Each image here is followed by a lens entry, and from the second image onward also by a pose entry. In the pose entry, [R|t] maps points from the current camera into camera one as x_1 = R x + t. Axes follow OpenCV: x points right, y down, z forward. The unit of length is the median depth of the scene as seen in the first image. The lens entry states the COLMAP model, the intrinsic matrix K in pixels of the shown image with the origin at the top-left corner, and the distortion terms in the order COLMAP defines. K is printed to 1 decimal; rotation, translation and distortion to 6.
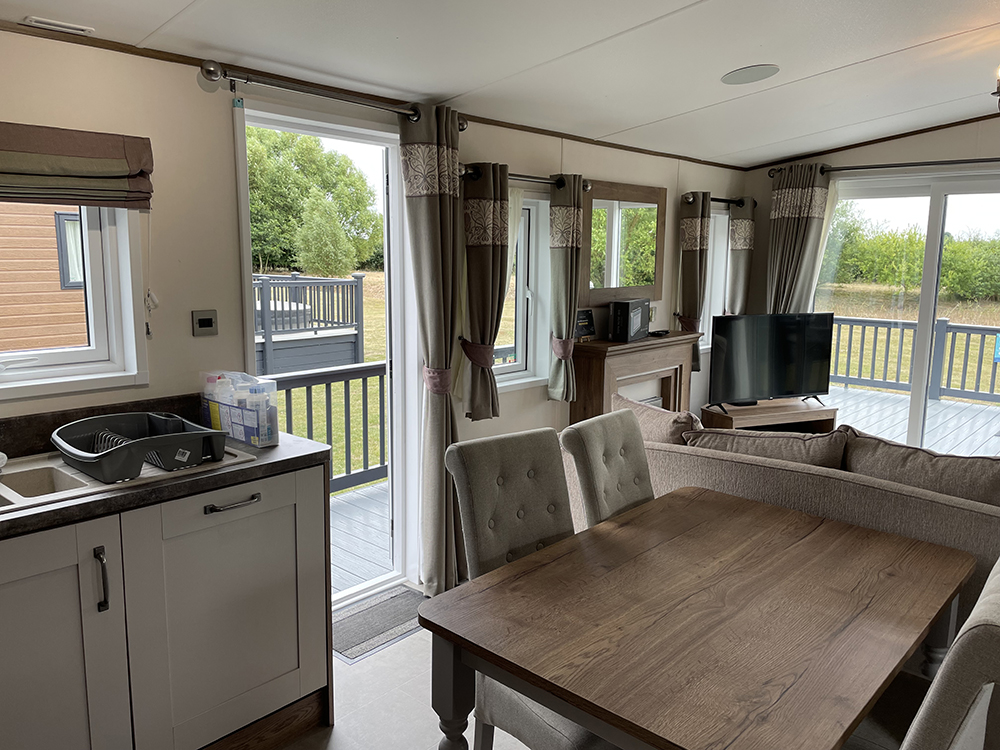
lens RADIAL K [[752.5, 0, 500.4], [0, 752.5, 369.4], [0, 0, 1]] dist [0.094605, -0.118971]
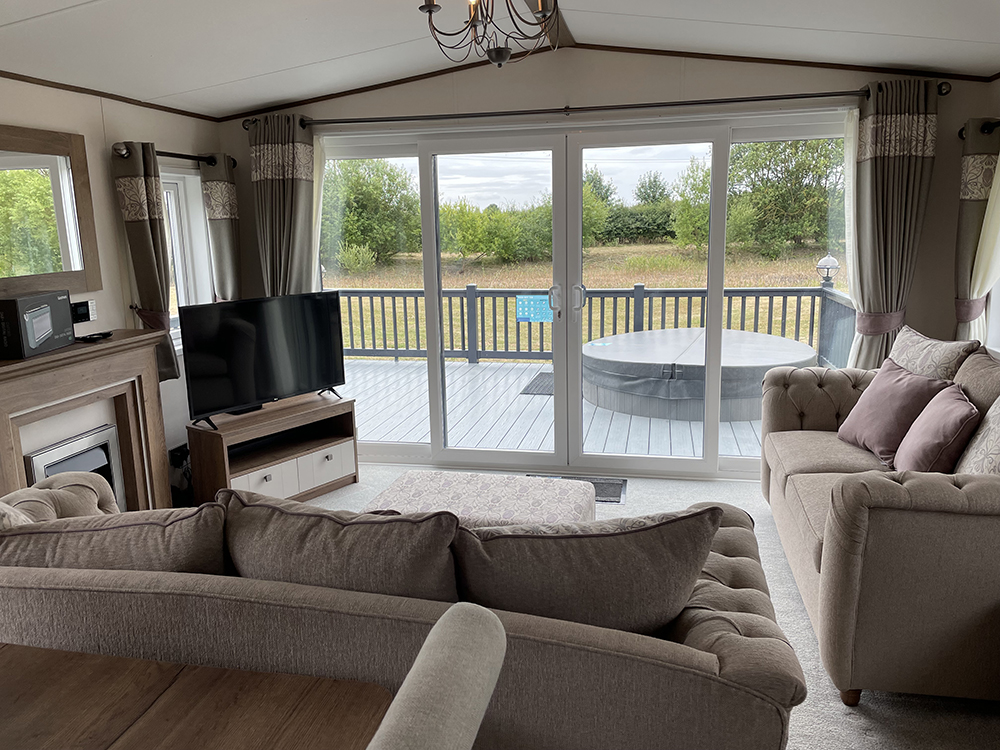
lens RADIAL K [[752.5, 0, 500.4], [0, 752.5, 369.4], [0, 0, 1]] dist [0.094605, -0.118971]
pose [[0.862500, -0.126121, 0.490089, 0.170006], [0.110019, 0.992015, 0.061666, -0.018840], [-0.493952, 0.000732, 0.869489, 0.166727]]
